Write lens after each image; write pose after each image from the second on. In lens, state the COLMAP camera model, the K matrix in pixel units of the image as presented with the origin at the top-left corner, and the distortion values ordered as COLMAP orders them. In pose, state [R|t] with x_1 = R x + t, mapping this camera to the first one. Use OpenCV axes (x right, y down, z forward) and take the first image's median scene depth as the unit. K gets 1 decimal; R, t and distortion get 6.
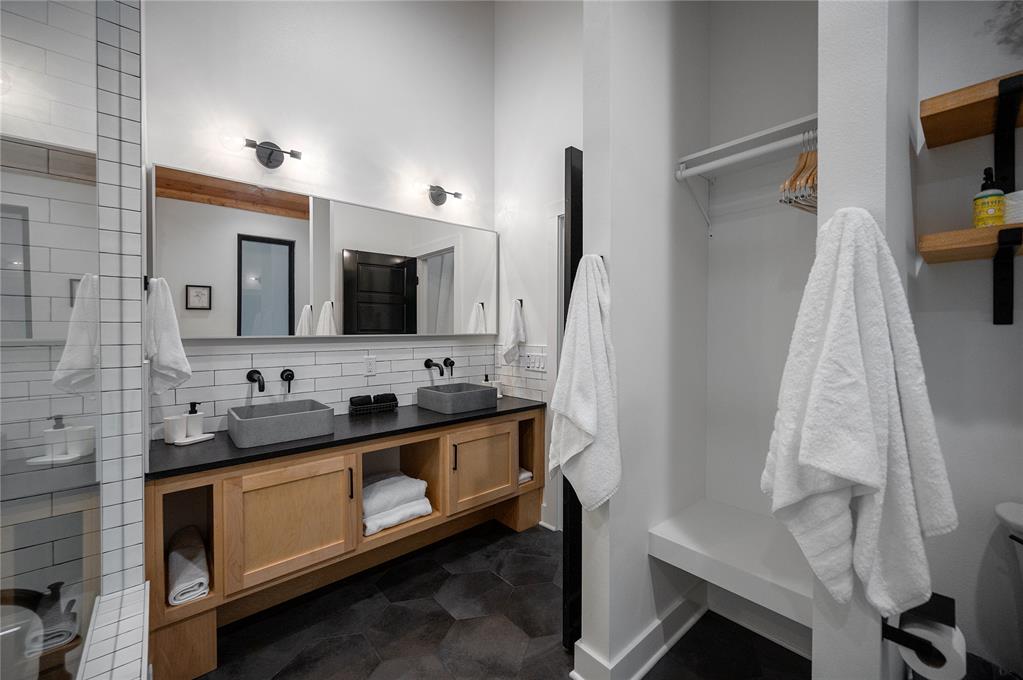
lens RADIAL K [[405.5, 0, 507.3], [0, 405.5, 340.9], [0, 0, 1]] dist [-0.002953, 0.000256]
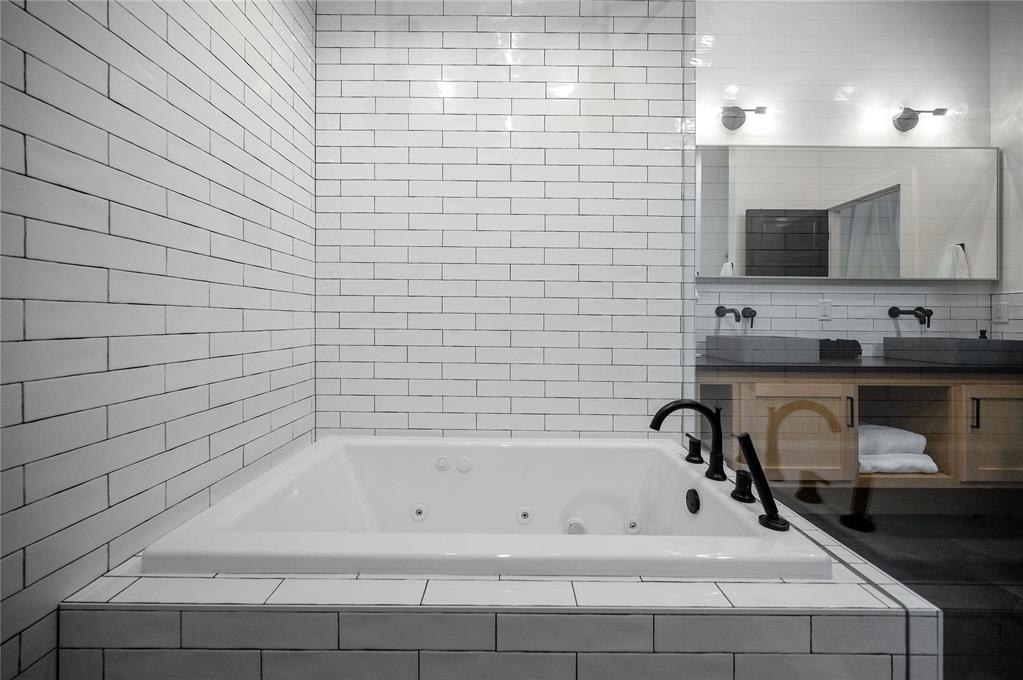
lens RADIAL K [[405.5, 0, 509.4], [0, 405.5, 323.1], [0, 0, 1]] dist [-0.002953, 0.000256]
pose [[0.753604, 0.017107, -0.657107, -0.313120], [-0.029606, 0.999530, -0.007931, 0.141543], [0.656662, 0.025431, 0.753756, -0.251906]]
